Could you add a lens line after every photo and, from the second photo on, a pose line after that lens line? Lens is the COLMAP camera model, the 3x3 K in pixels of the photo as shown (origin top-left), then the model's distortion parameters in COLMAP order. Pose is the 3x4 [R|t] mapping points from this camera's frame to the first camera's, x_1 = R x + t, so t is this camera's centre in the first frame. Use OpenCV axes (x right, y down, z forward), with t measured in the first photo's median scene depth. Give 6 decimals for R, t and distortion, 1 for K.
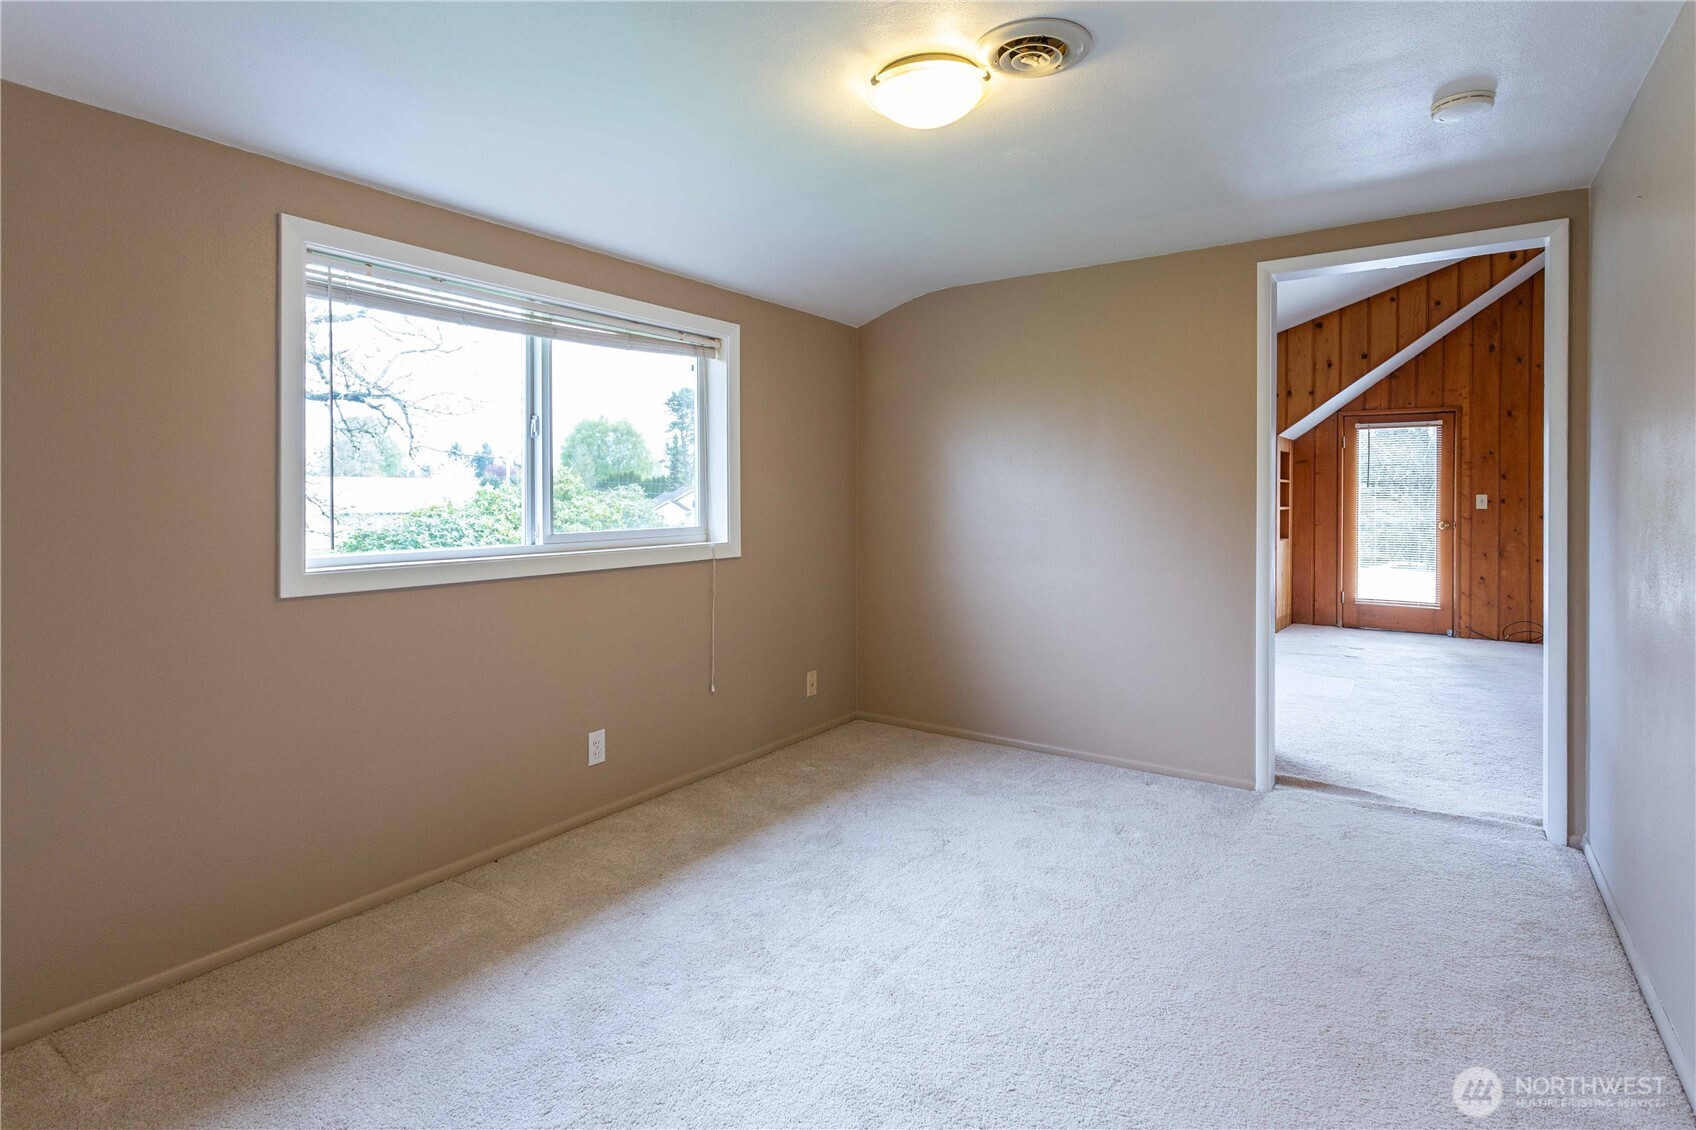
lens RADIAL K [[862.0, 0, 848.6], [0, 862.0, 489.2], [0, 0, 1]] dist [0.003455, 0.001298]
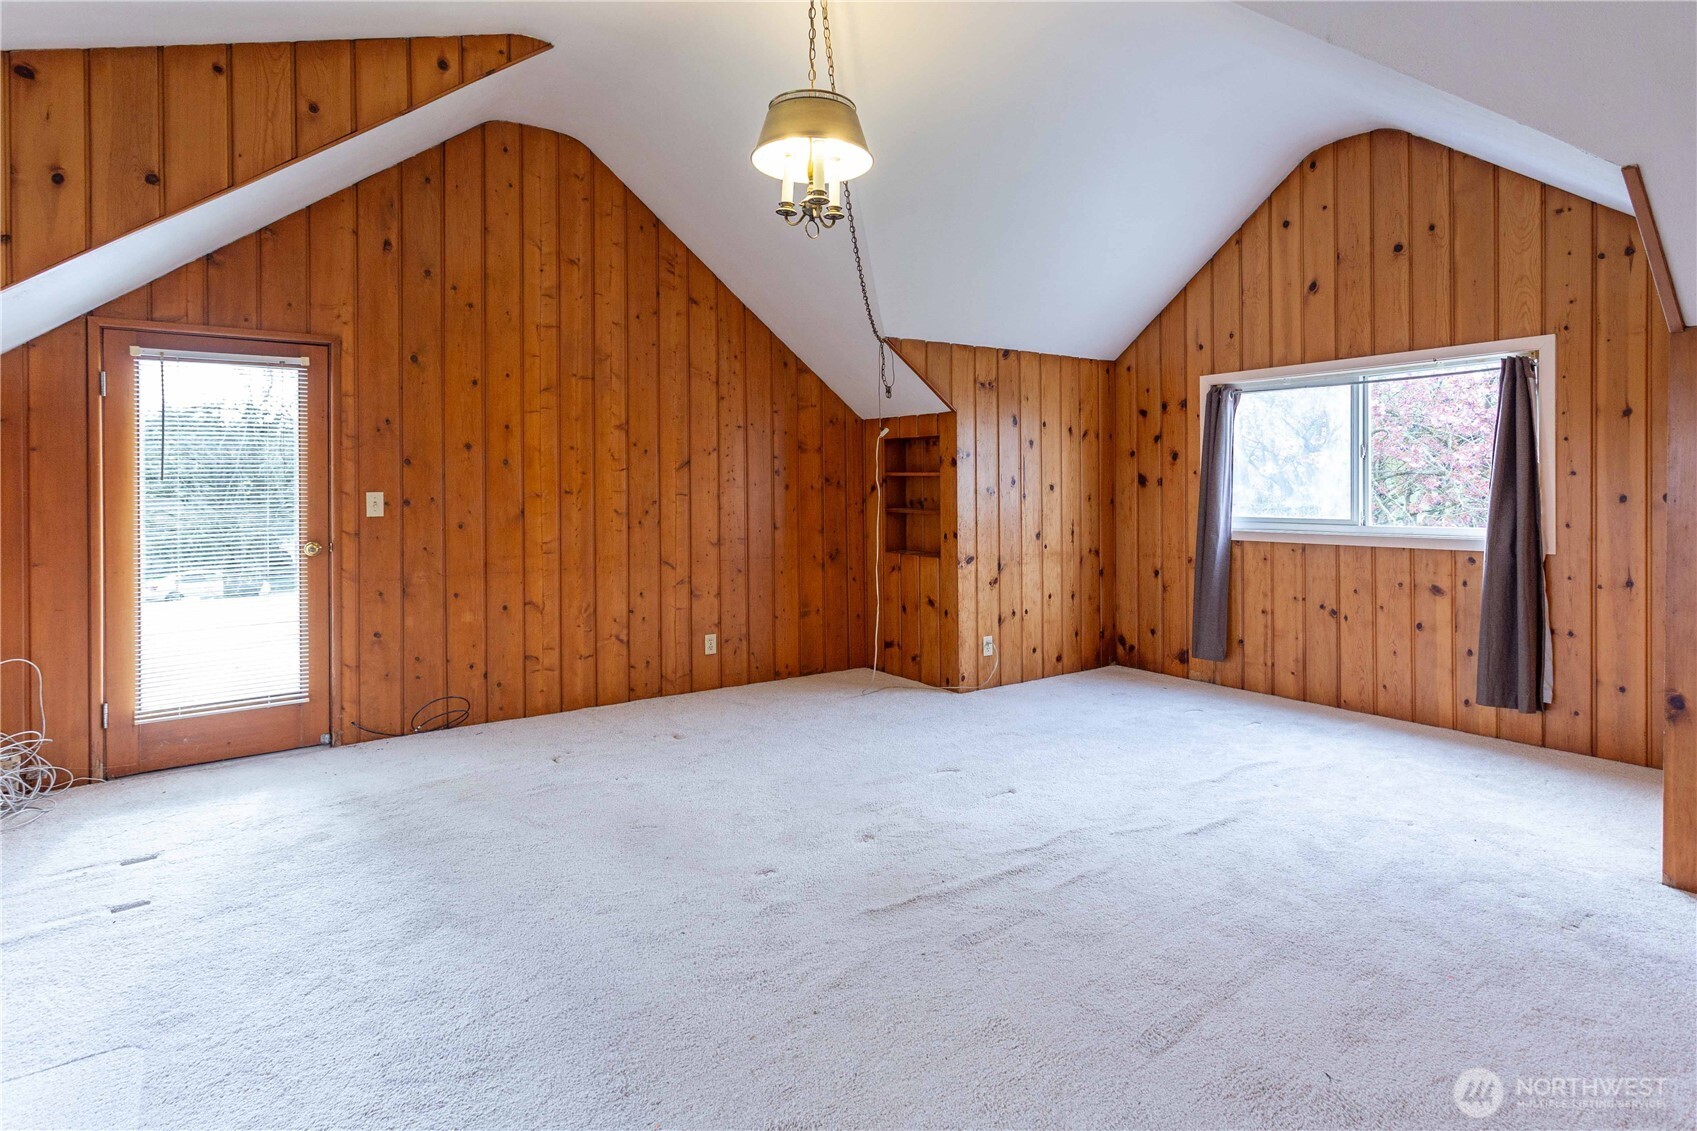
lens RADIAL K [[862.5, 0, 849.1], [0, 862.5, 489.6], [0, 0, 1]] dist [0.003455, 0.001298]
pose [[0.336857, -0.010326, 0.941499, 0.286556], [0.006299, 0.999942, 0.008713, 0.001464], [-0.941535, 0.002996, 0.336903, 0.493853]]
